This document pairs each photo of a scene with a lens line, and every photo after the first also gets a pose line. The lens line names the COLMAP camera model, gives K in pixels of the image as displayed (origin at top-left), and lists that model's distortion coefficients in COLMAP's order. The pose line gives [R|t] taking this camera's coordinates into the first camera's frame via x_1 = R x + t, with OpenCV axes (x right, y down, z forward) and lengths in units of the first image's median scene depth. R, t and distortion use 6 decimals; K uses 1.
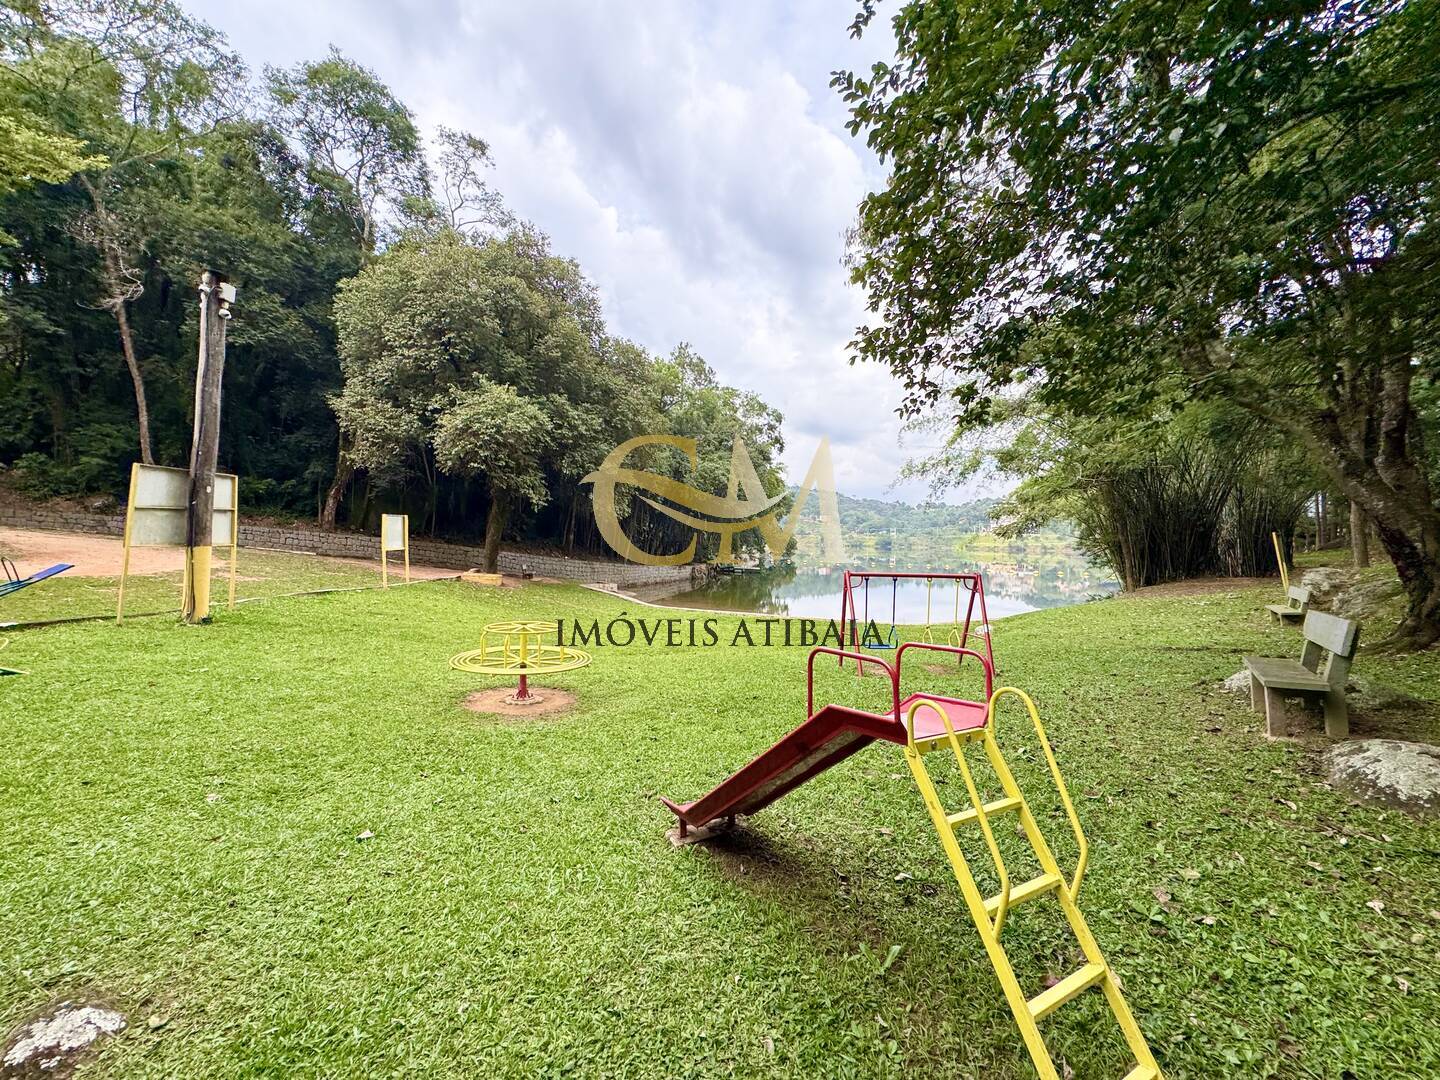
lens RADIAL K [[571.4, 0, 718.0], [0, 571.4, 539.6], [0, 0, 1]] dist [-0.000976, -0.000017]
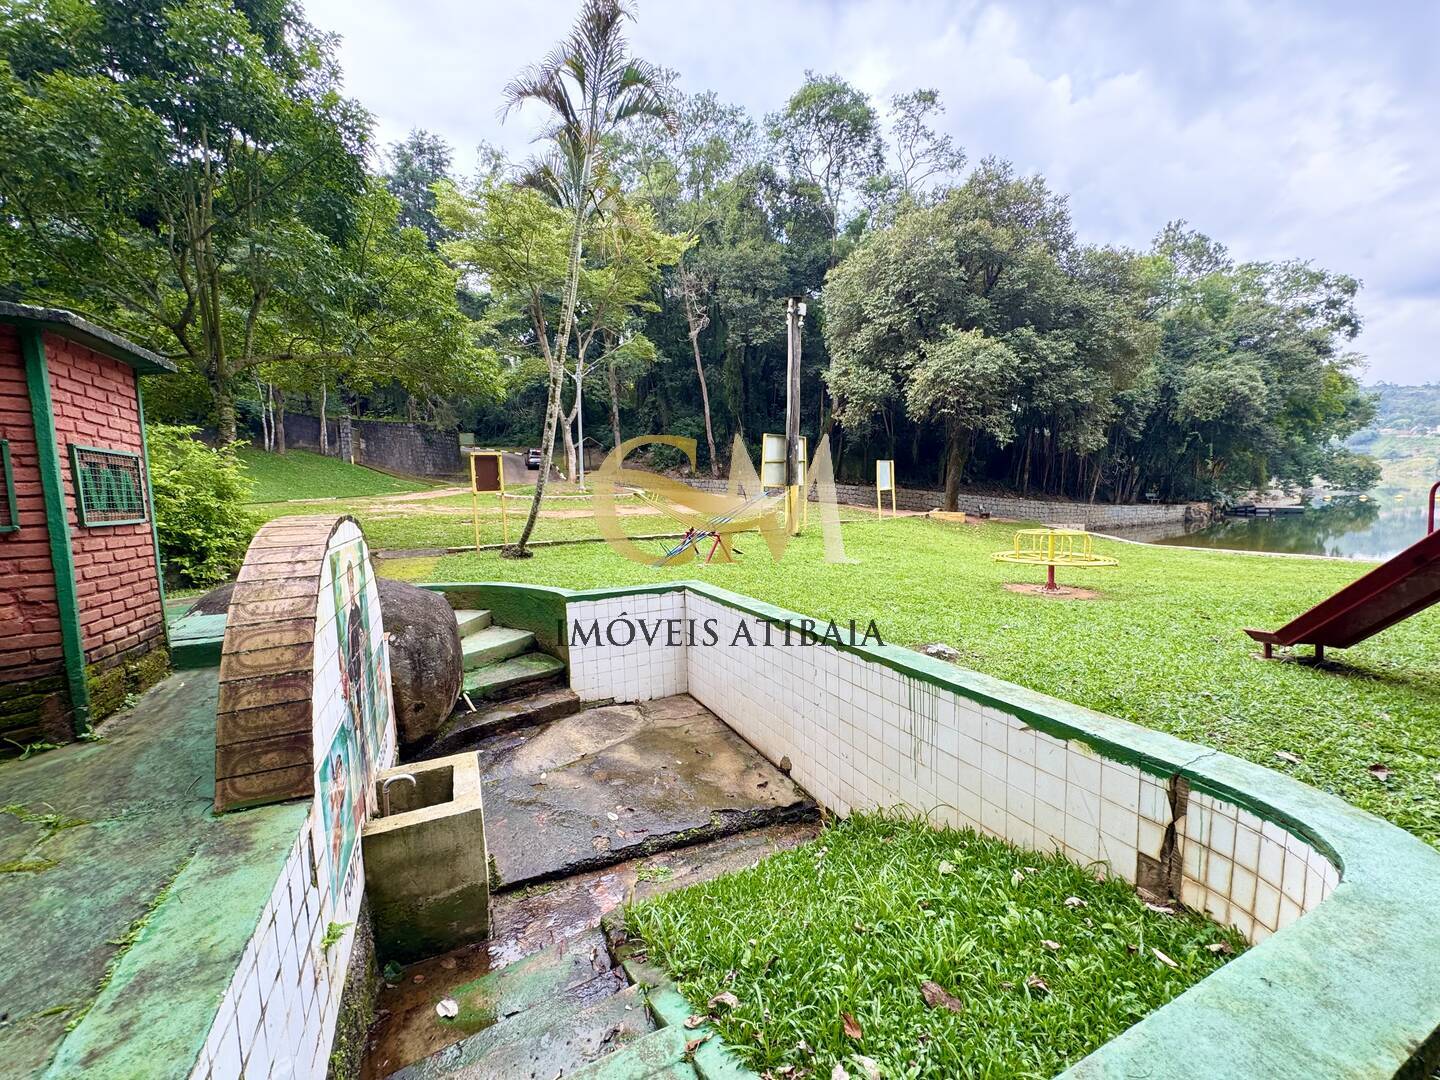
lens RADIAL K [[571.4, 0, 718.0], [0, 571.4, 539.6], [0, 0, 1]] dist [-0.000976, -0.000017]
pose [[0.751264, 0.012211, -0.659888, -0.020237], [0.046743, 0.996334, 0.071652, 0.013121], [0.658344, -0.084674, 0.747939, -0.099527]]
